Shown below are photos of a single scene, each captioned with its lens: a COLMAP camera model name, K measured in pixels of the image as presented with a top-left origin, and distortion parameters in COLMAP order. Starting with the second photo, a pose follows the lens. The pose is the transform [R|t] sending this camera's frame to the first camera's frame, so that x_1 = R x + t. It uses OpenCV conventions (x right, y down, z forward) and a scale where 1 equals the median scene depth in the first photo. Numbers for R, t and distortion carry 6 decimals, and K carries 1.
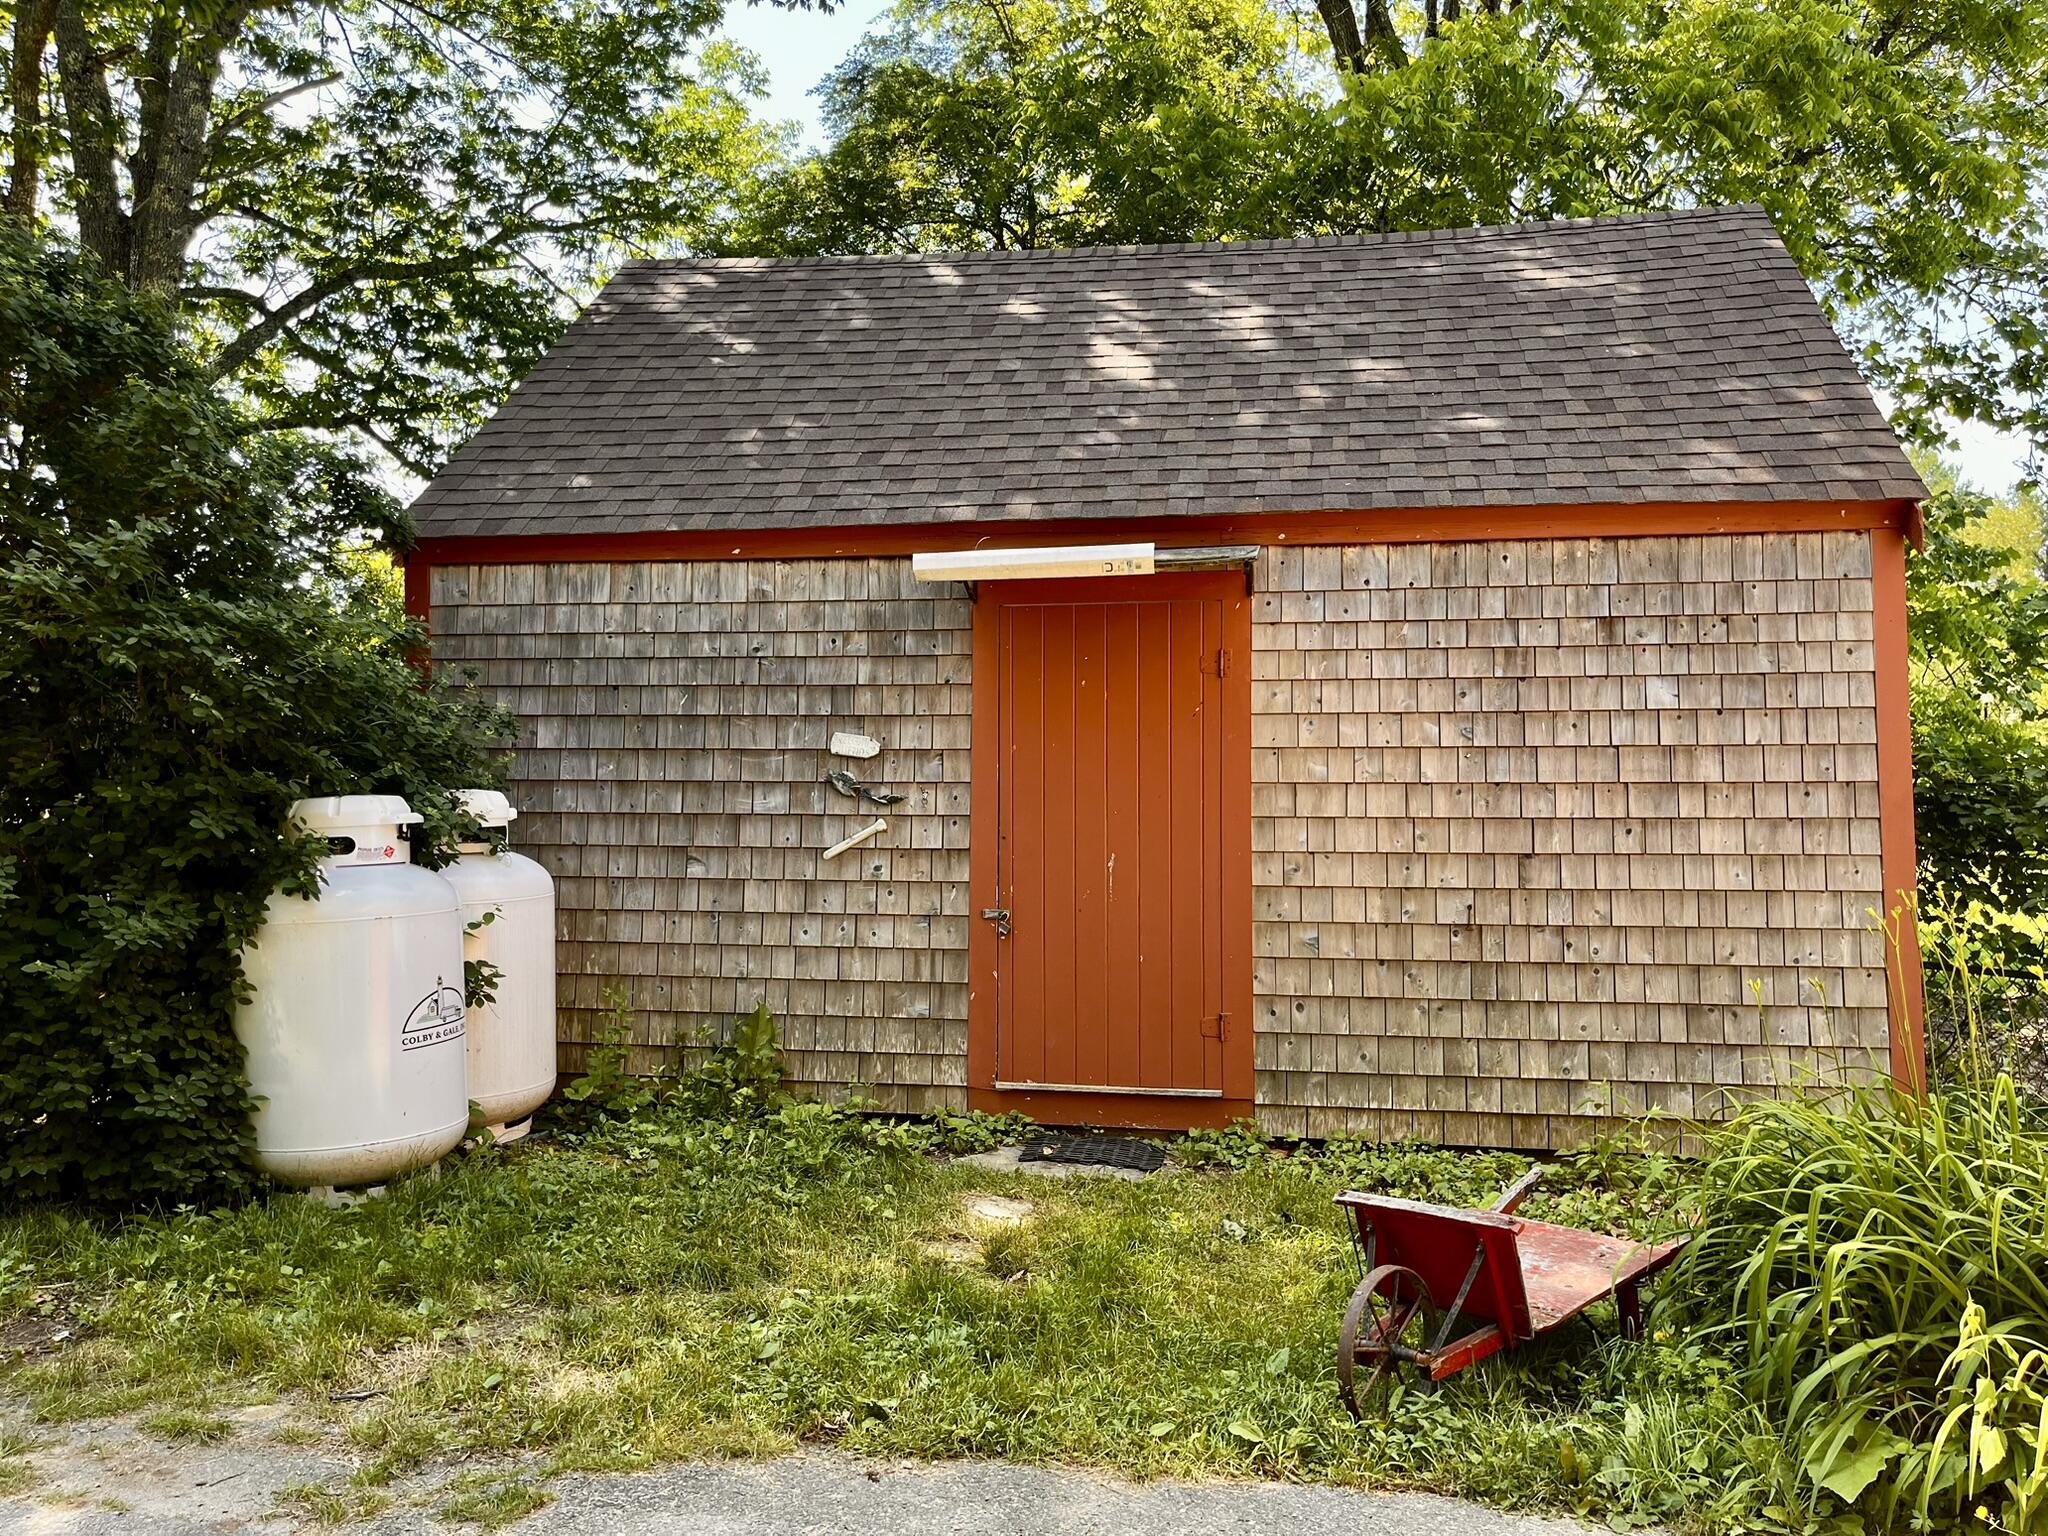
lens RADIAL K [[1587.4, 0, 1024.1], [0, 1587.4, 759.5], [0, 0, 1]] dist [0.059093, -0.078481]
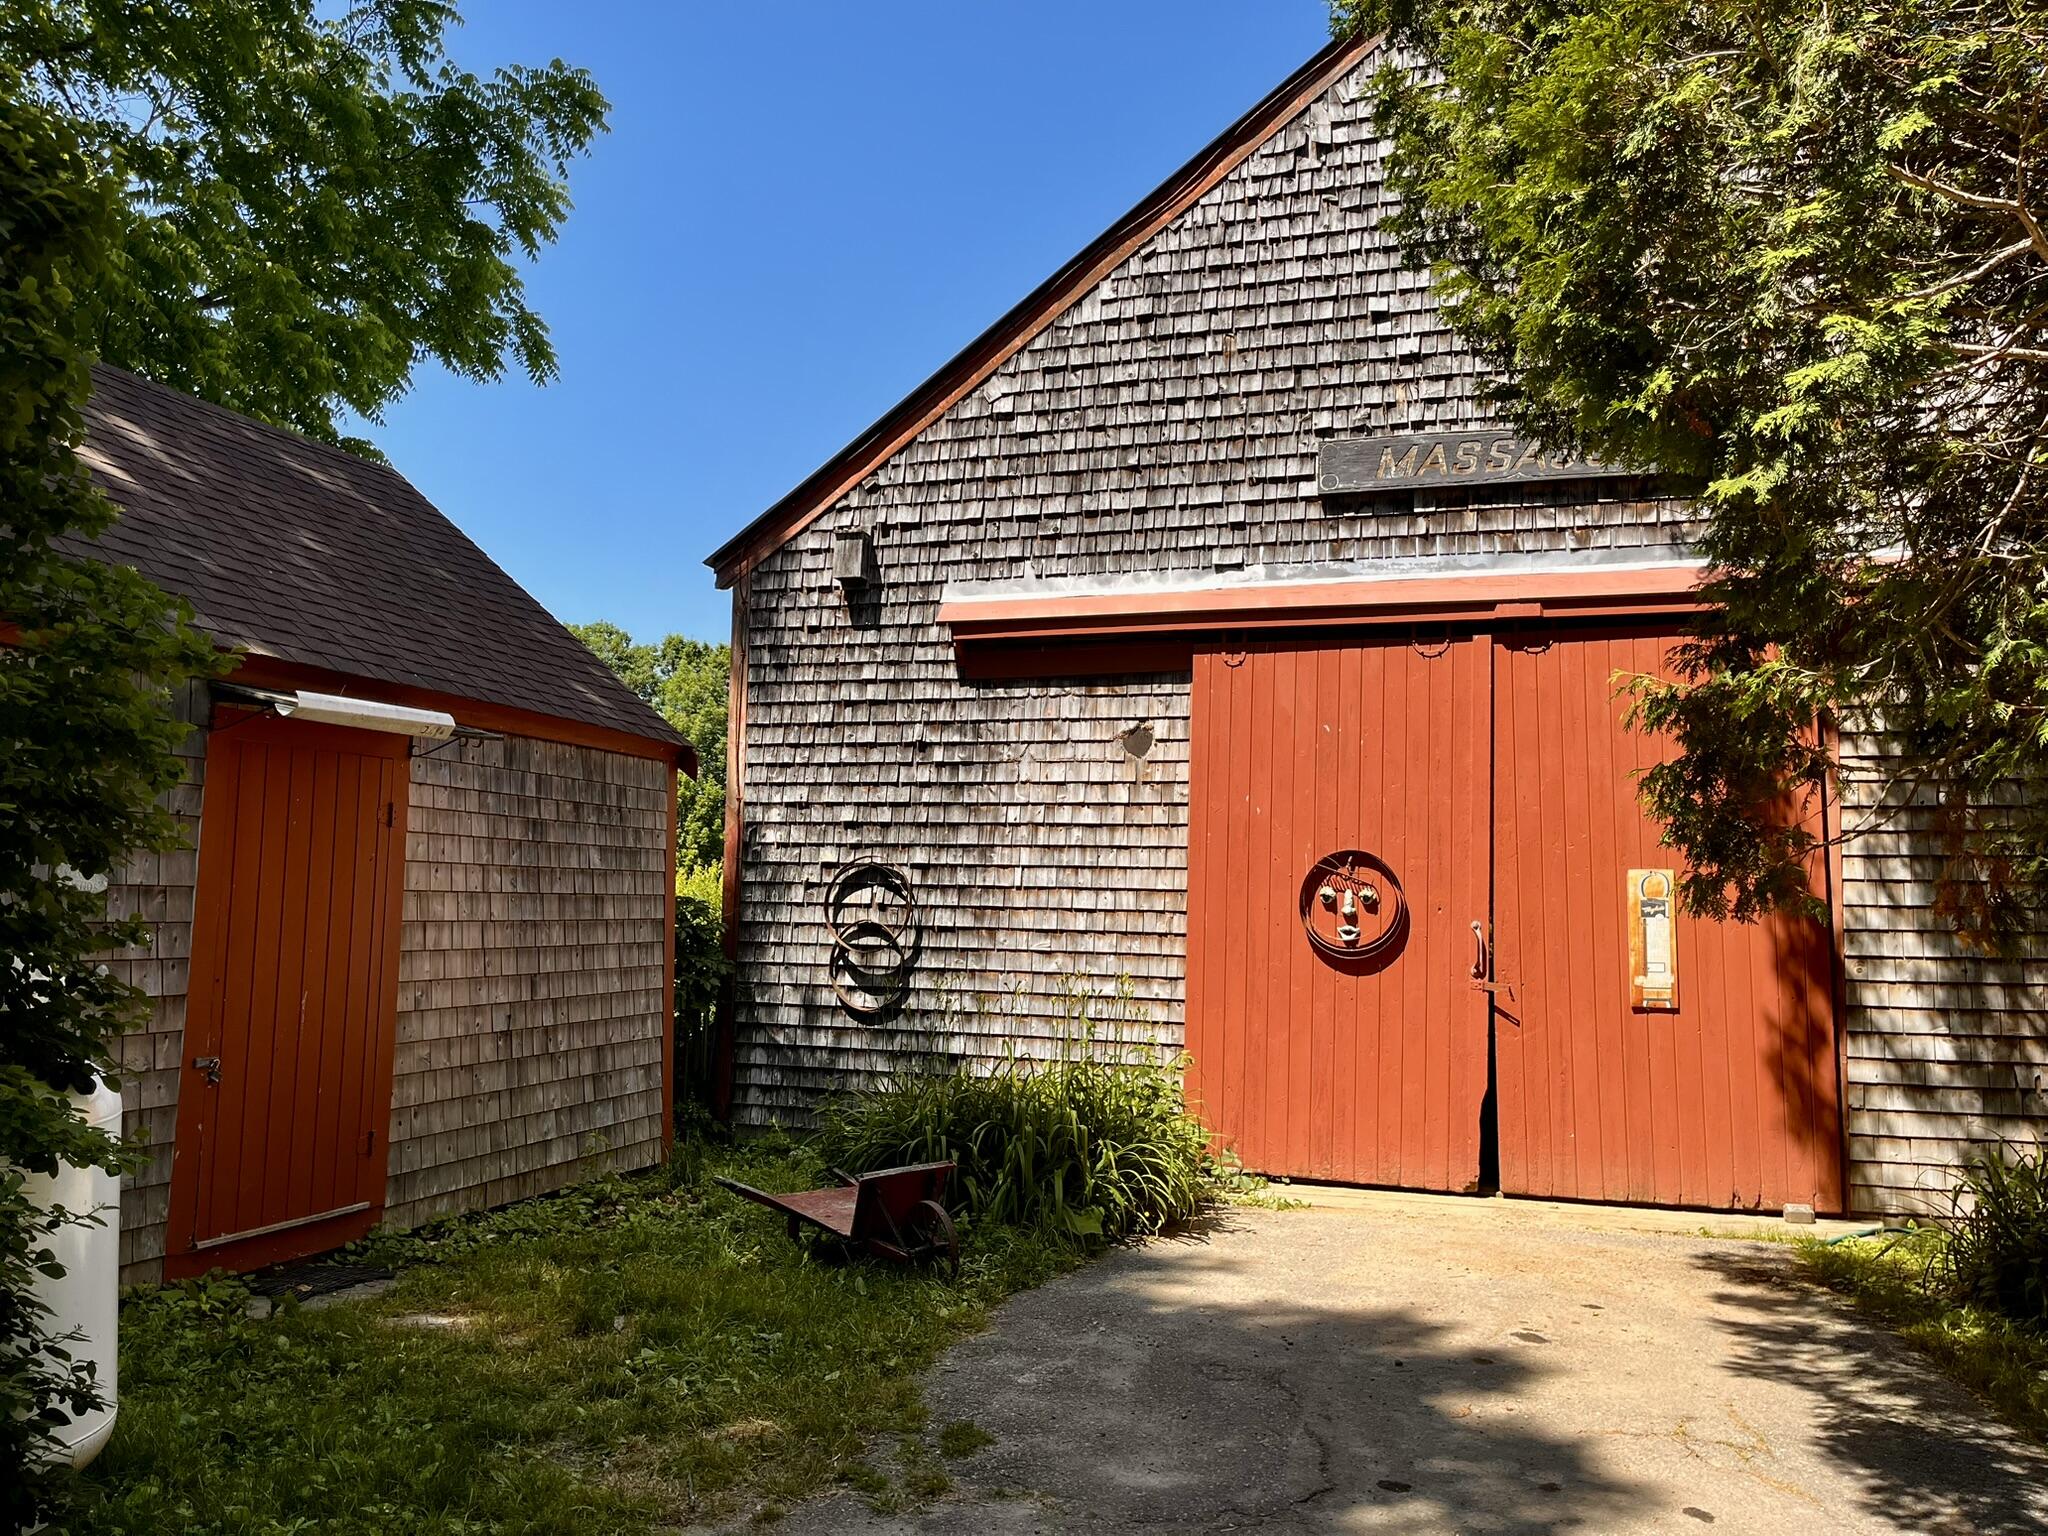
lens RADIAL K [[1587.4, 0, 1023.5], [0, 1587.4, 770.8], [0, 0, 1]] dist [0.059093, -0.078481]
pose [[0.130445, 0.091274, 0.987245, -0.961596], [-0.017313, 0.995811, -0.089778, 0.002472], [-0.991304, -0.005381, 0.131479, 0.416016]]
